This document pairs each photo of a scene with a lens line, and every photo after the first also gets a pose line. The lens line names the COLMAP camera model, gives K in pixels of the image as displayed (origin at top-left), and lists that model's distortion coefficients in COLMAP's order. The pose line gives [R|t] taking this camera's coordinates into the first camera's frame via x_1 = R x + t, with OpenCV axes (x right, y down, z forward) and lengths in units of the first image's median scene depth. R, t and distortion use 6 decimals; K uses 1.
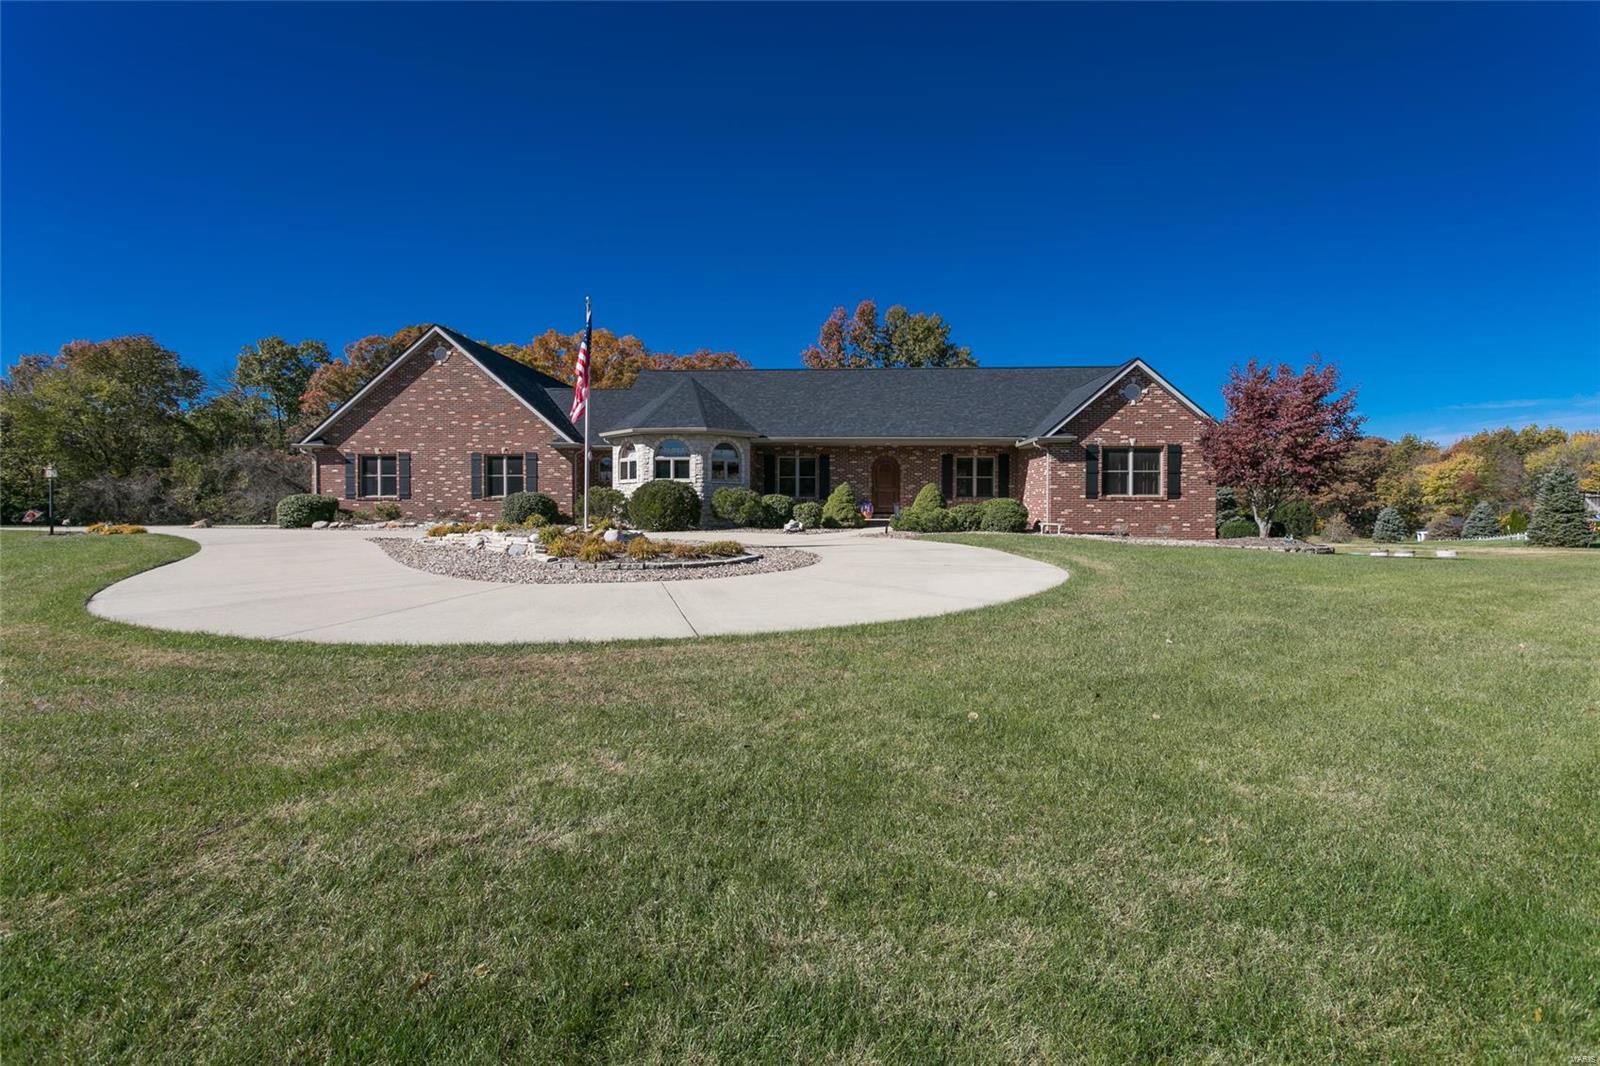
lens RADIAL K [[756.7, 0, 805.4], [0, 756.7, 517.0], [0, 0, 1]] dist [0.002712, 0.000468]
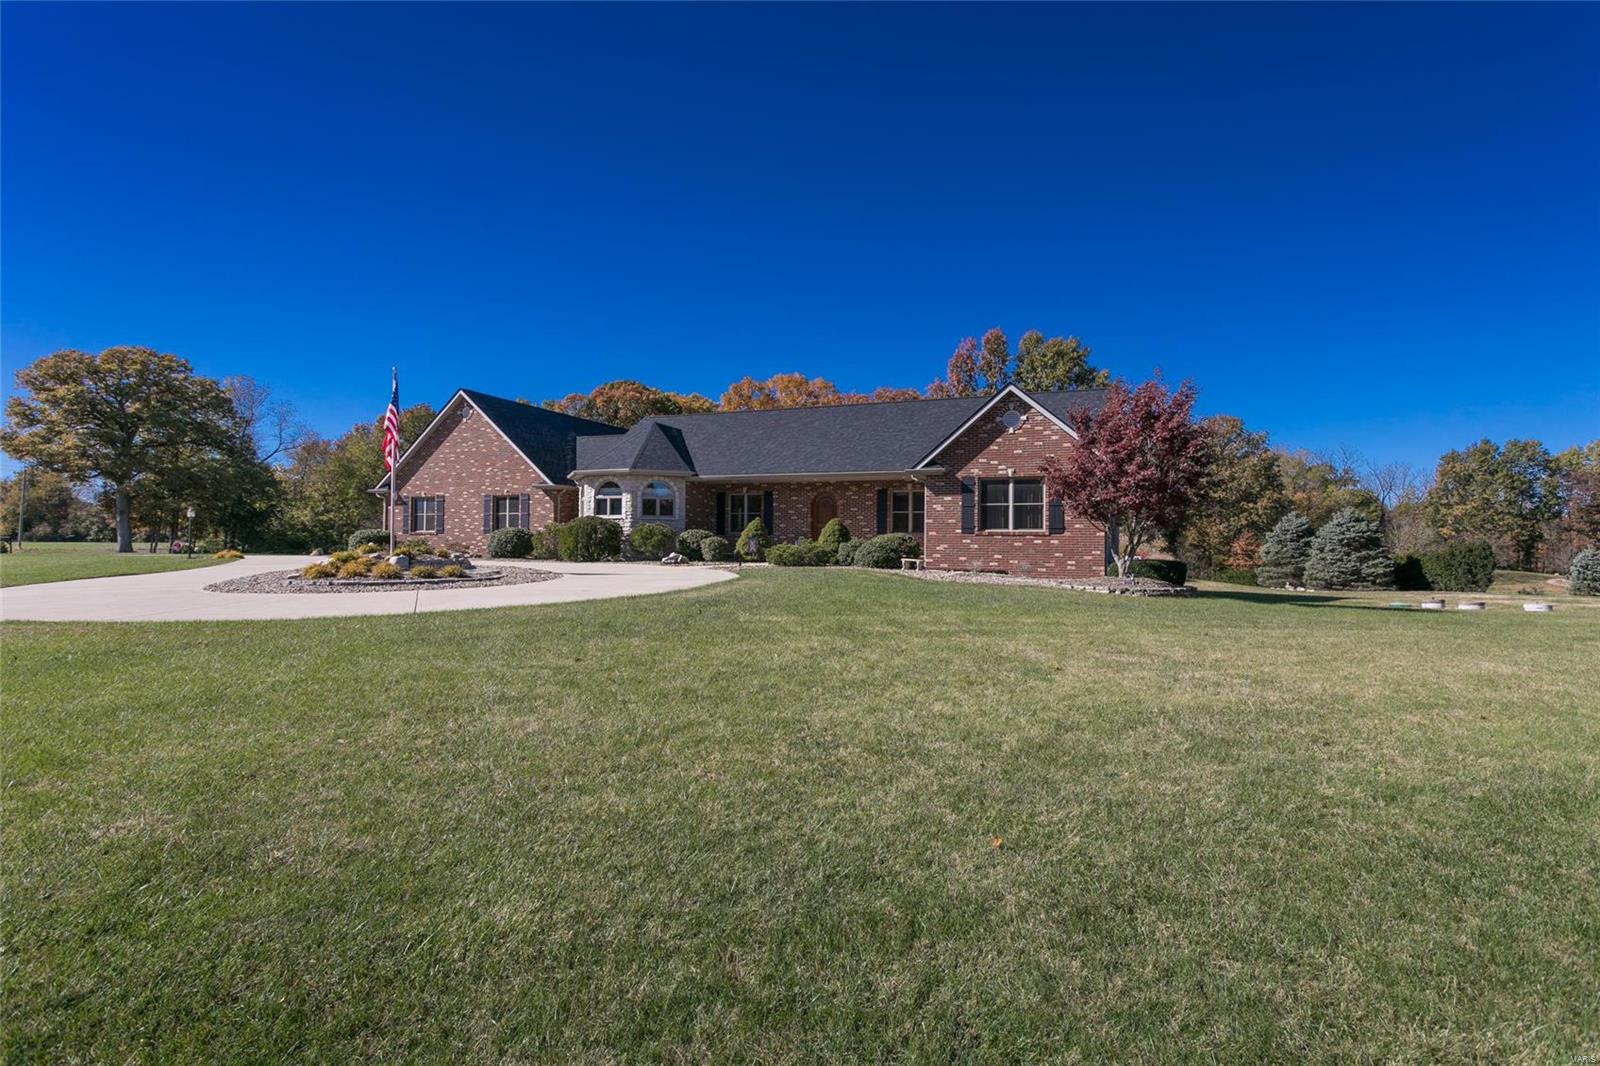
lens RADIAL K [[775.7, 0, 800.0], [0, 775.7, 533.0], [0, 0, 1]] dist [0.000346, 0.000109]
pose [[0.944533, 0.001663, -0.328413, 0.458608], [-0.011736, 0.999519, -0.028691, 0.004788], [0.328207, 0.030953, 0.944099, 0.017642]]
